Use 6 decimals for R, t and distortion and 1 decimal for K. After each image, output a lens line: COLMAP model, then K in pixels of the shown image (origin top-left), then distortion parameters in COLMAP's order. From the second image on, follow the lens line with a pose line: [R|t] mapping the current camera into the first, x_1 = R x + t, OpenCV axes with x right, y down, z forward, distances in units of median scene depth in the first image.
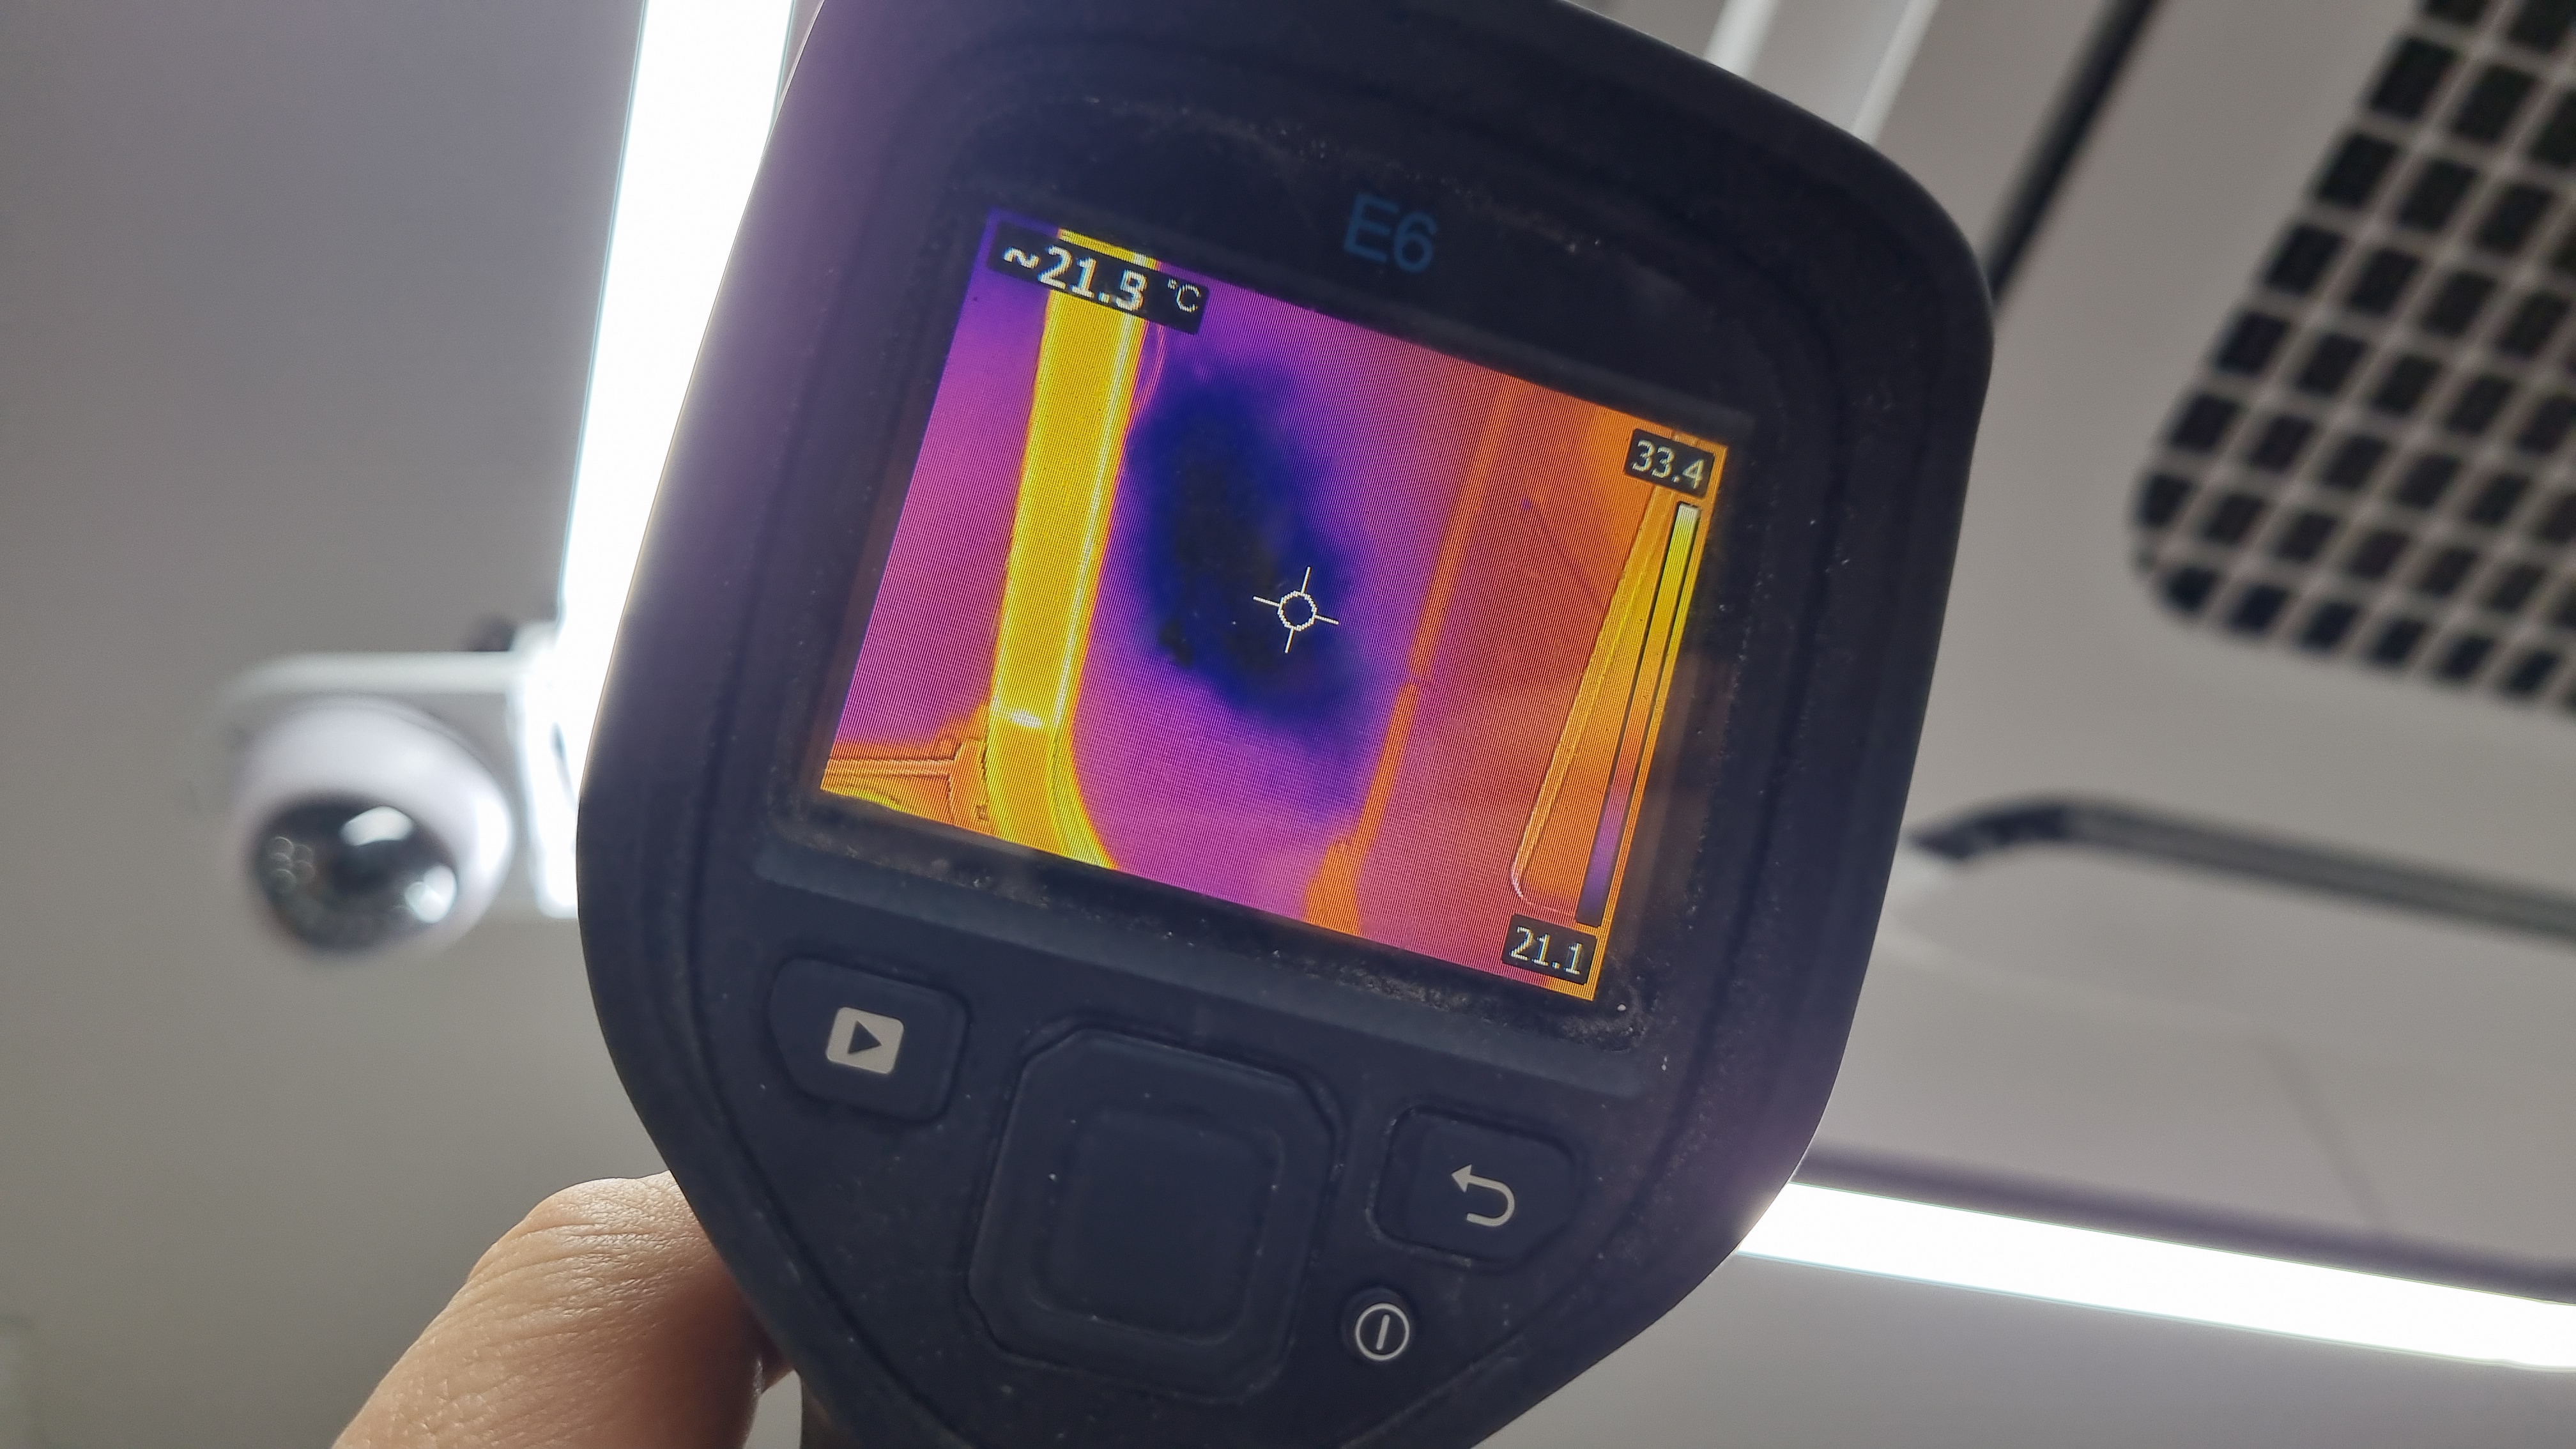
lens RADIAL K [[2071.5, 0, 1278.5], [0, 2071.5, 709.8], [0, 0, 1]] dist [0.046825, -0.540073]
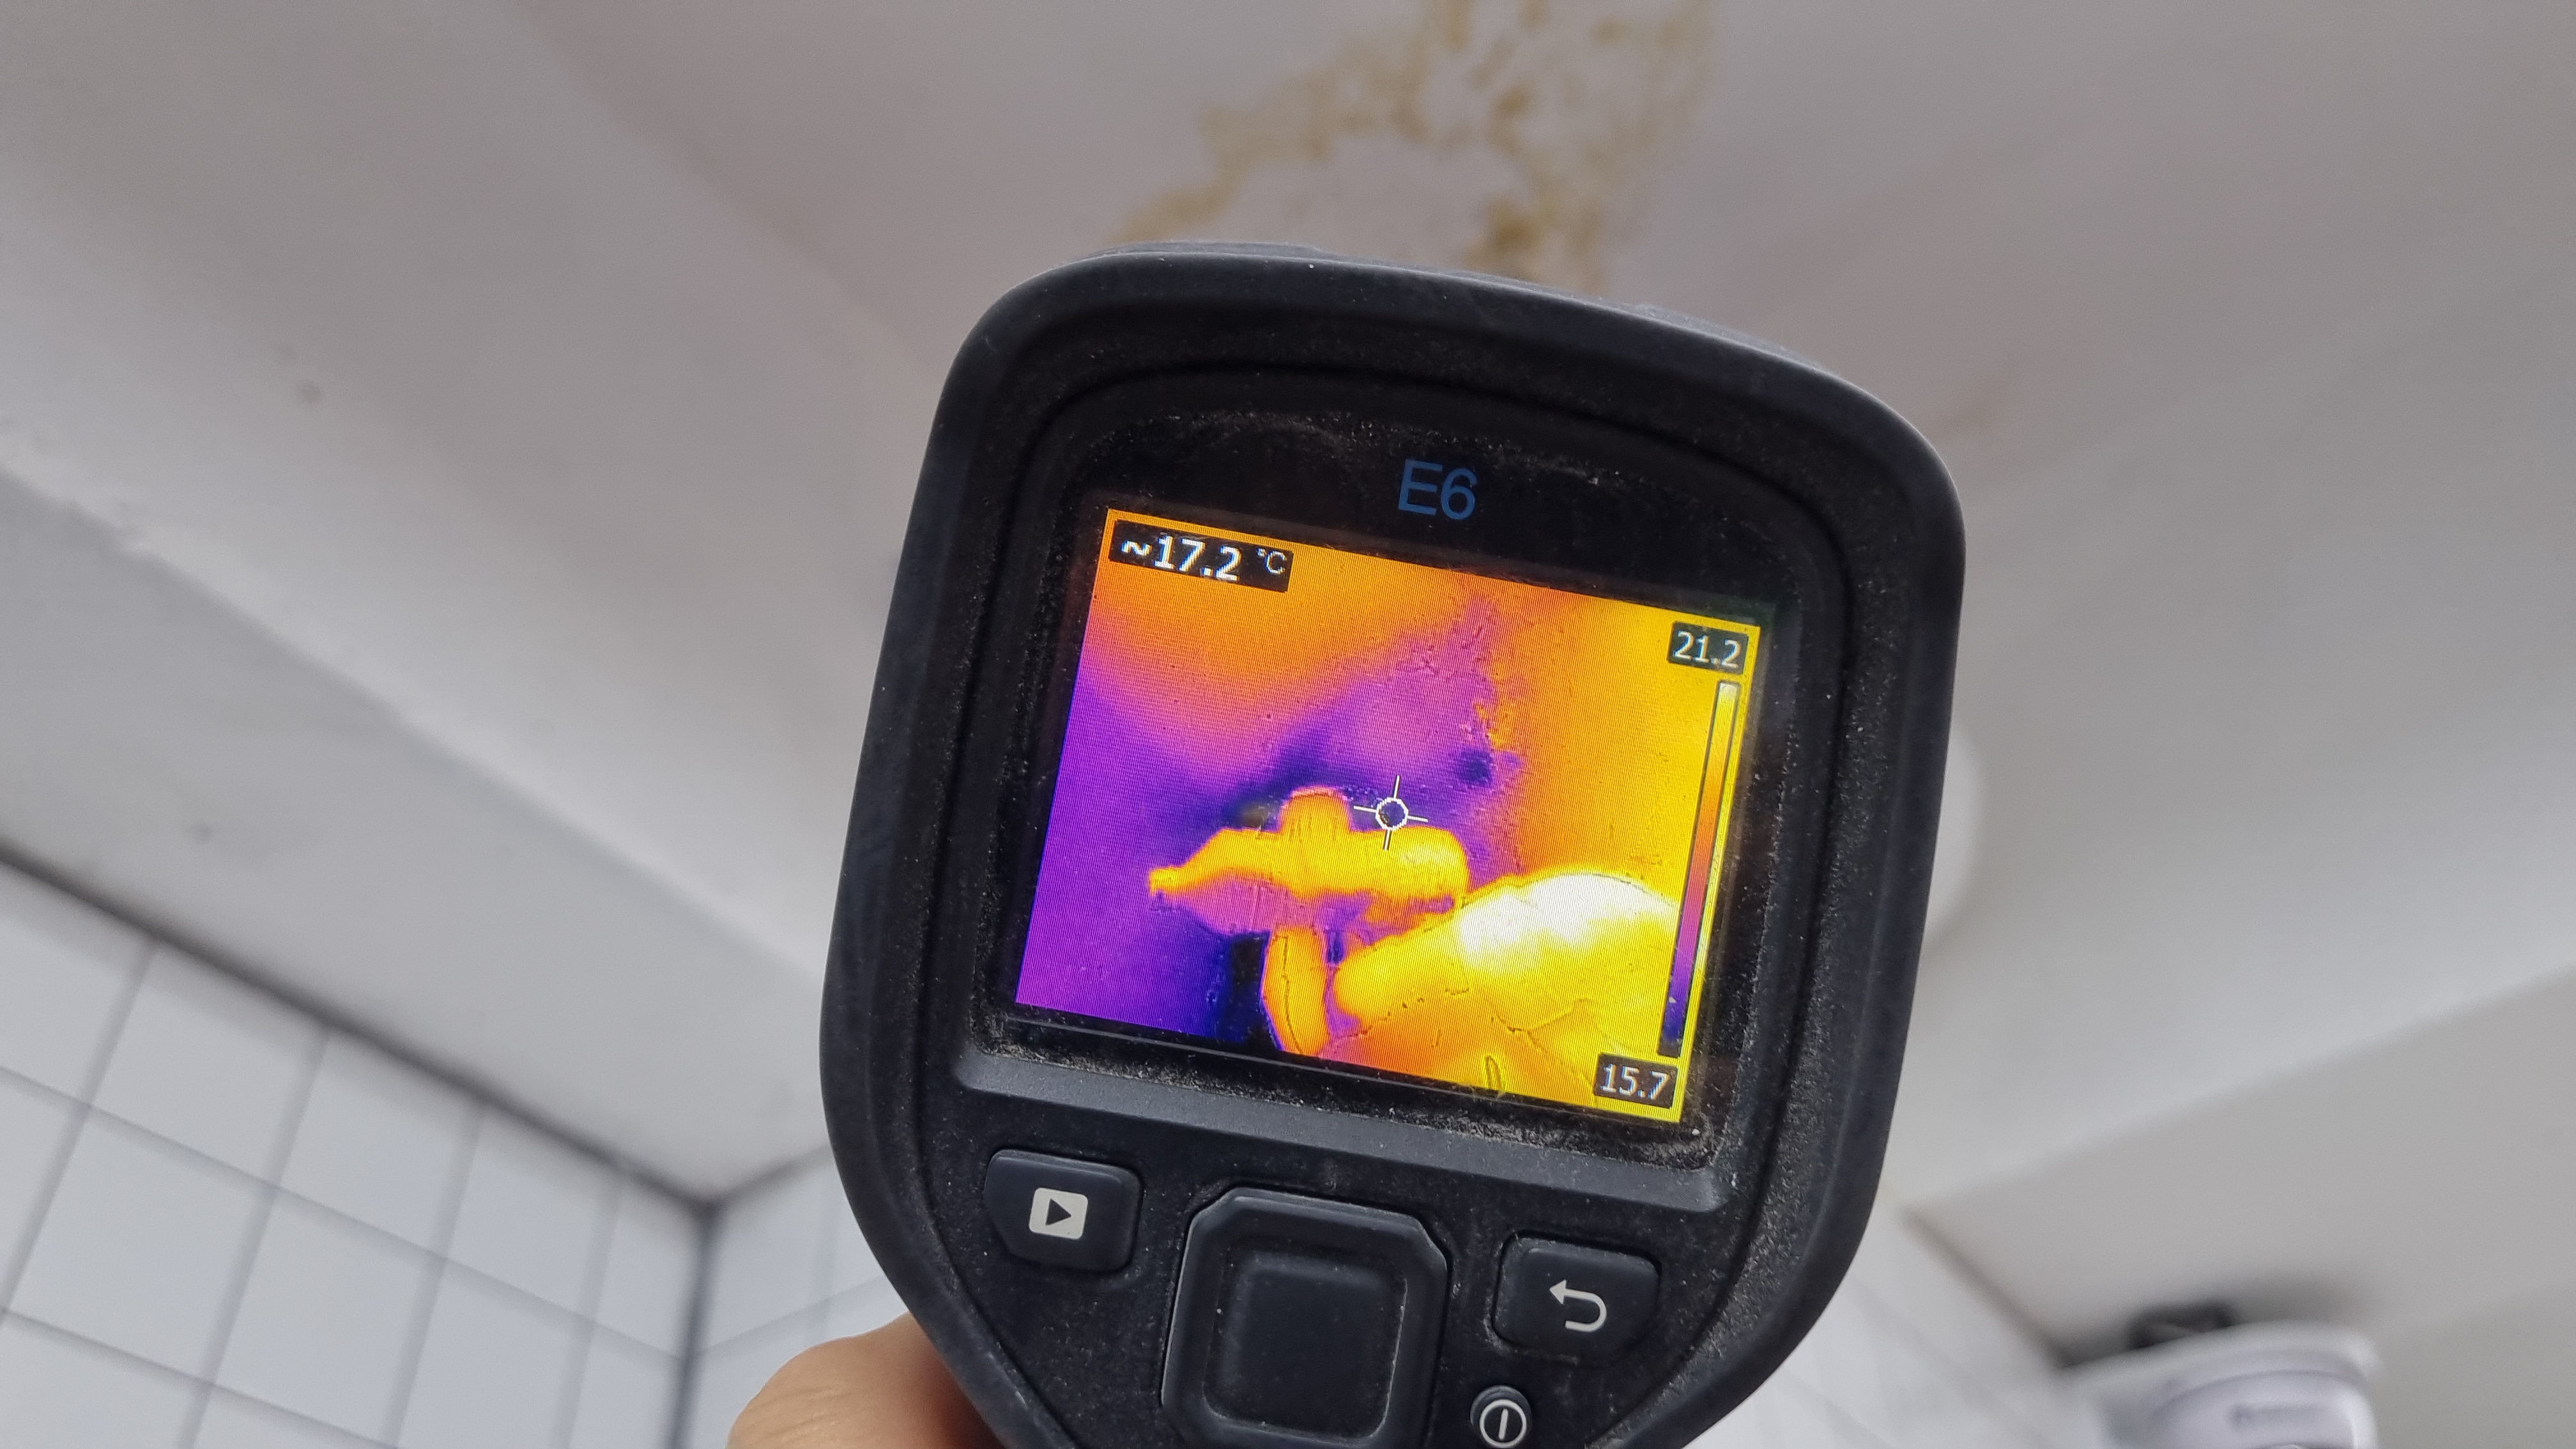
lens RADIAL K [[2043.1, 0, 1280.7], [0, 2043.1, 691.4], [0, 0, 1]] dist [-0.006599, 0.002339]
pose [[0.977533, -0.101195, -0.184903, 0.176928], [0.103593, 0.994614, 0.003326, -0.133140], [0.183571, -0.022406, 0.982751, -0.170758]]
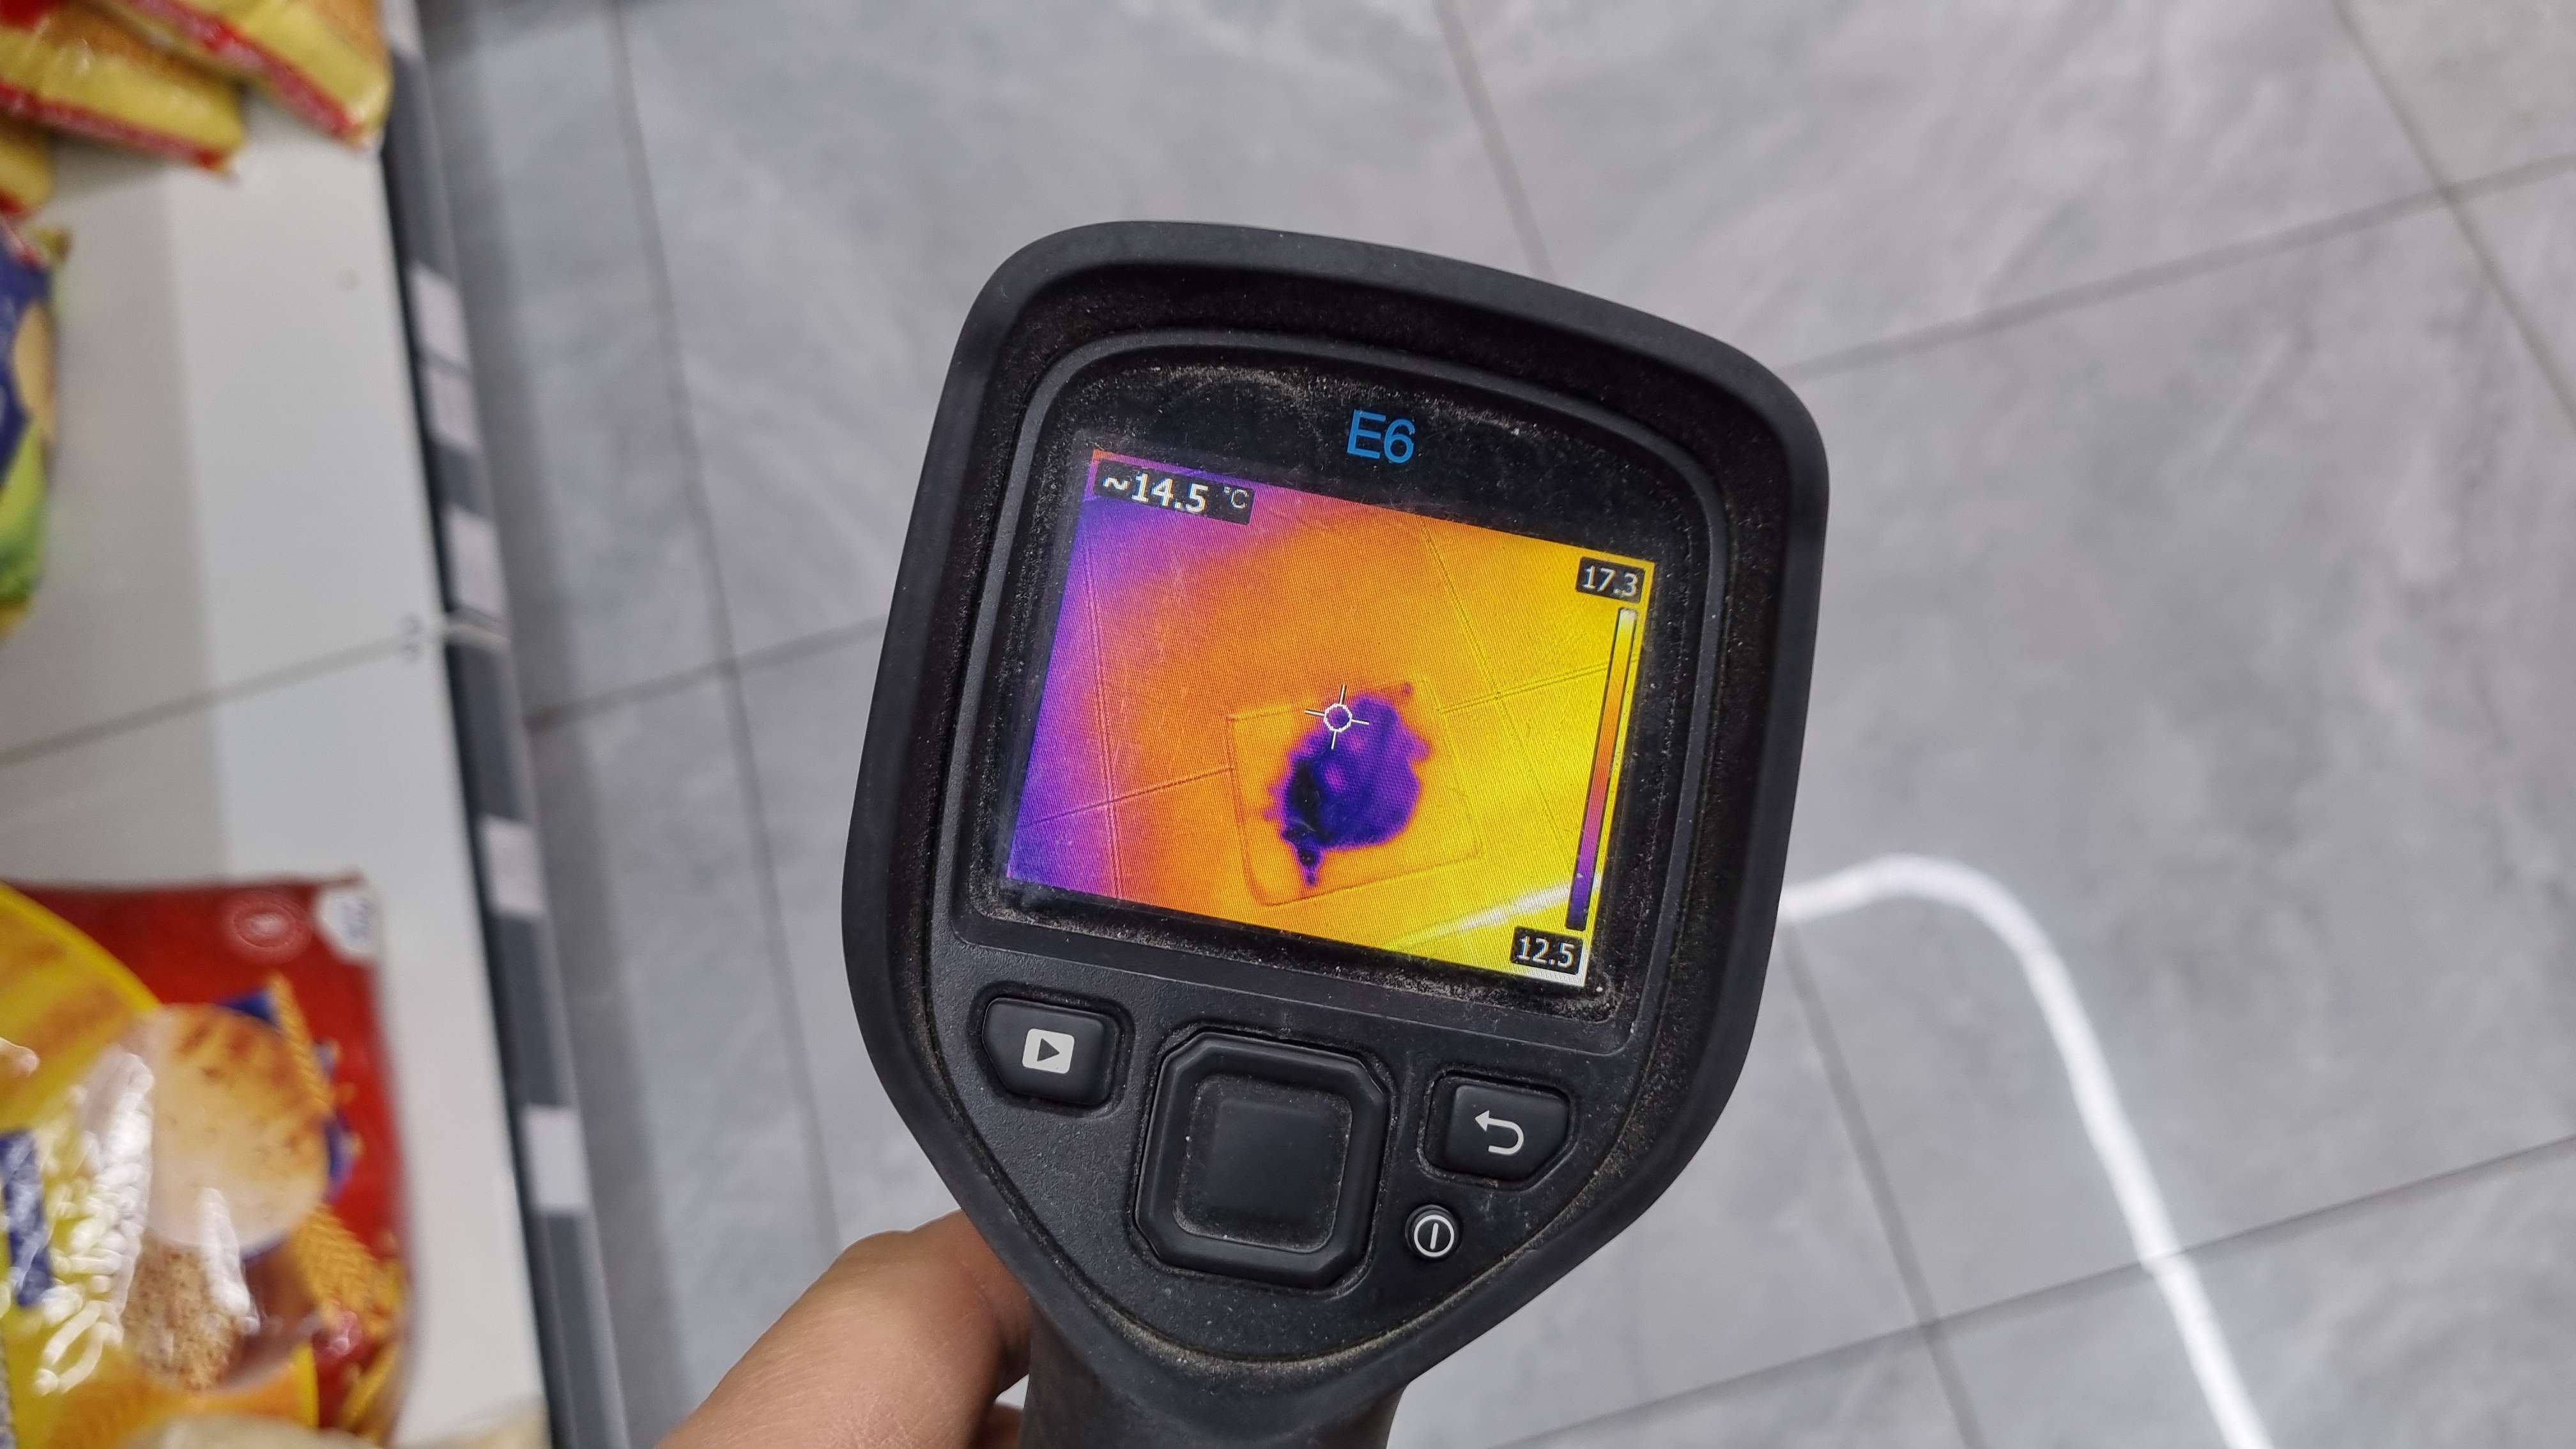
lens RADIAL K [[2043.1, 0, 1280.7], [0, 2043.1, 691.4], [0, 0, 1]] dist [-0.006599, 0.002339]
pose [[0.989113, -0.093106, -0.113957, 0.131403], [0.089920, 0.995409, -0.032804, -0.025004], [0.116488, 0.022199, 0.992944, -0.357261]]
